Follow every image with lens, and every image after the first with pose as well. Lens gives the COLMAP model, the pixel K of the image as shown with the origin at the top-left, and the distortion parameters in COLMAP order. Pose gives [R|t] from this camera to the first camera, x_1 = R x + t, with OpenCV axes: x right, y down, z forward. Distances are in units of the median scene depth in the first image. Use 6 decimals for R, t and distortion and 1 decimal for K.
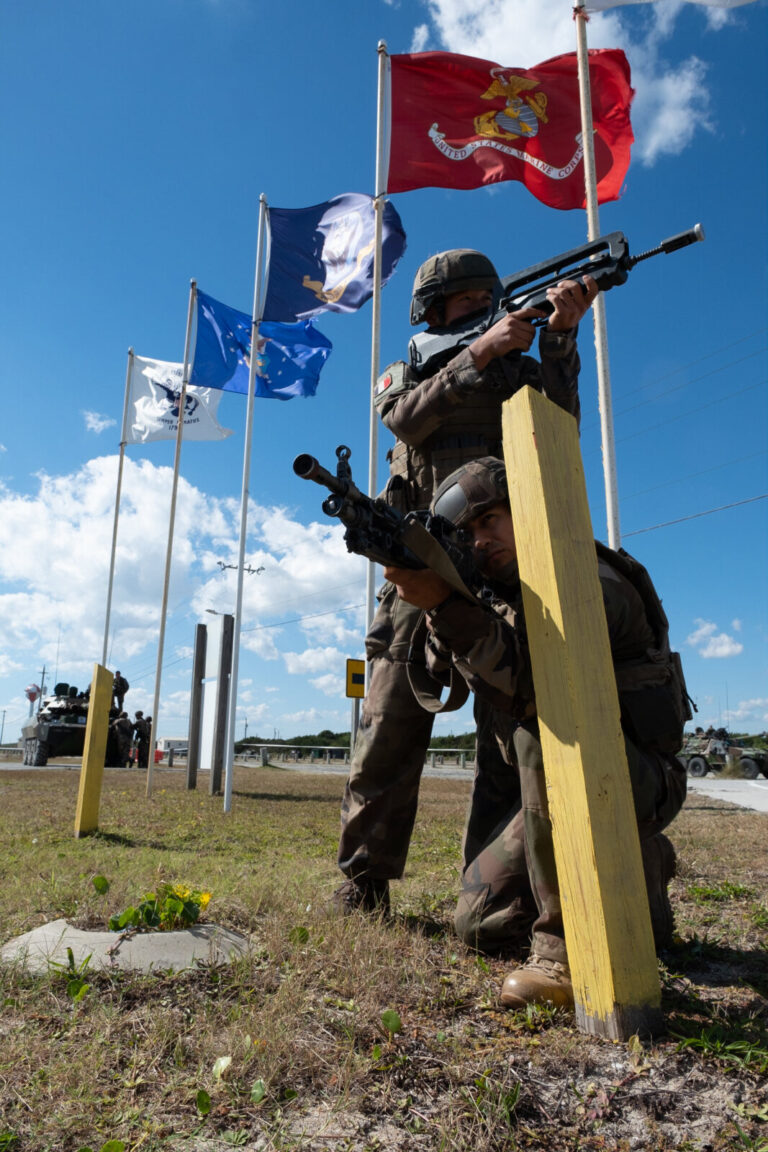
lens RADIAL K [[834.8, 0, 384.0], [0, 834.8, 576.0], [0, 0, 1]] dist [0.037089, -0.002457]
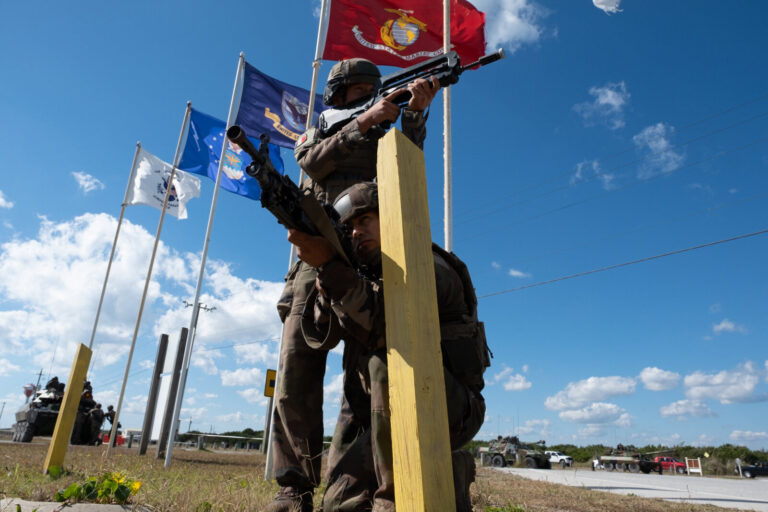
lens RADIAL K [[567.7, 0, 384.0], [0, 567.7, 256.0], [0, 0, 1]] dist [-0.100589, 0.144386]
pose [[0.987089, 0.078284, 0.139737, 0.022376], [-0.058357, 0.988231, -0.141398, 0.111857], [-0.149161, 0.131418, 0.980041, 0.016370]]
